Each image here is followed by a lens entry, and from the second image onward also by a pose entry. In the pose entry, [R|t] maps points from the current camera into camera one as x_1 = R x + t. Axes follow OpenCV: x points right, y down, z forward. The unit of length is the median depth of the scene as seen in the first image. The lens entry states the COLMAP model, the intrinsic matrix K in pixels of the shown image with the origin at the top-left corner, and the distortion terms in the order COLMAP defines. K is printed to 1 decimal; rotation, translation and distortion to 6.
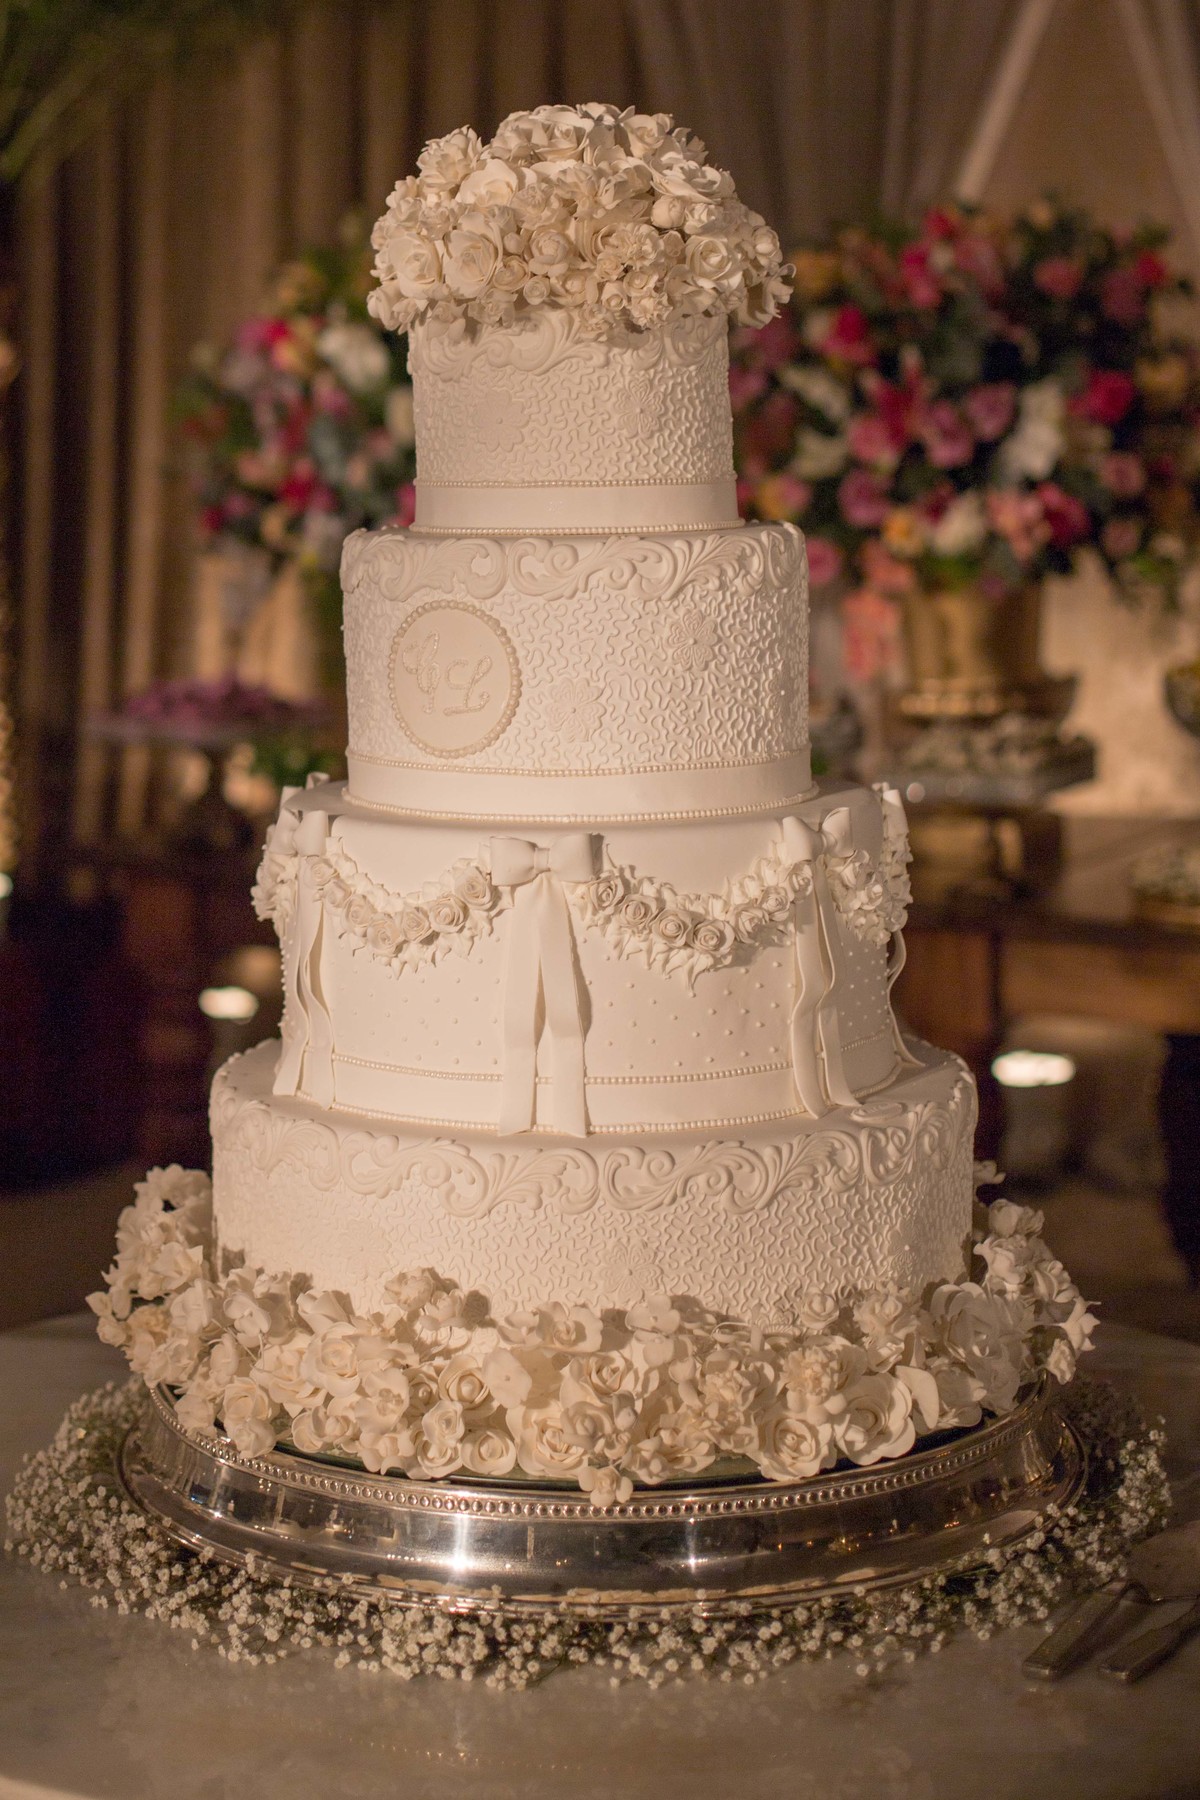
lens RADIAL K [[2443.8, 0, 600.0], [0, 2443.8, 900.0], [0, 0, 1]] dist [-0.181023, -0.000860]
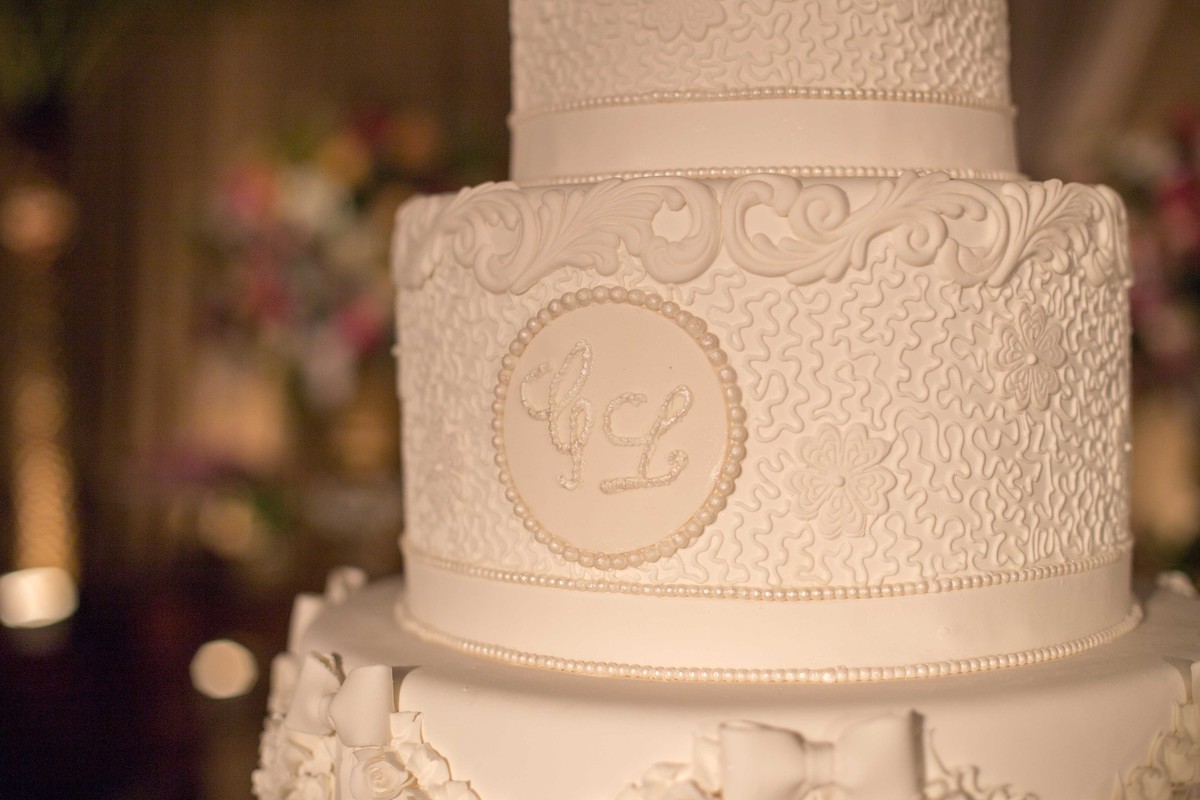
lens RADIAL K [[1629.2, 0, 601.4], [0, 1629.2, 467.2], [0, 0, 1]] dist [-0.181023, -0.000860]
pose [[0.996582, -0.011617, 0.081786, -0.094638], [0.017849, 0.996957, -0.075886, -0.053247], [-0.080656, 0.077086, 0.993757, 0.628665]]
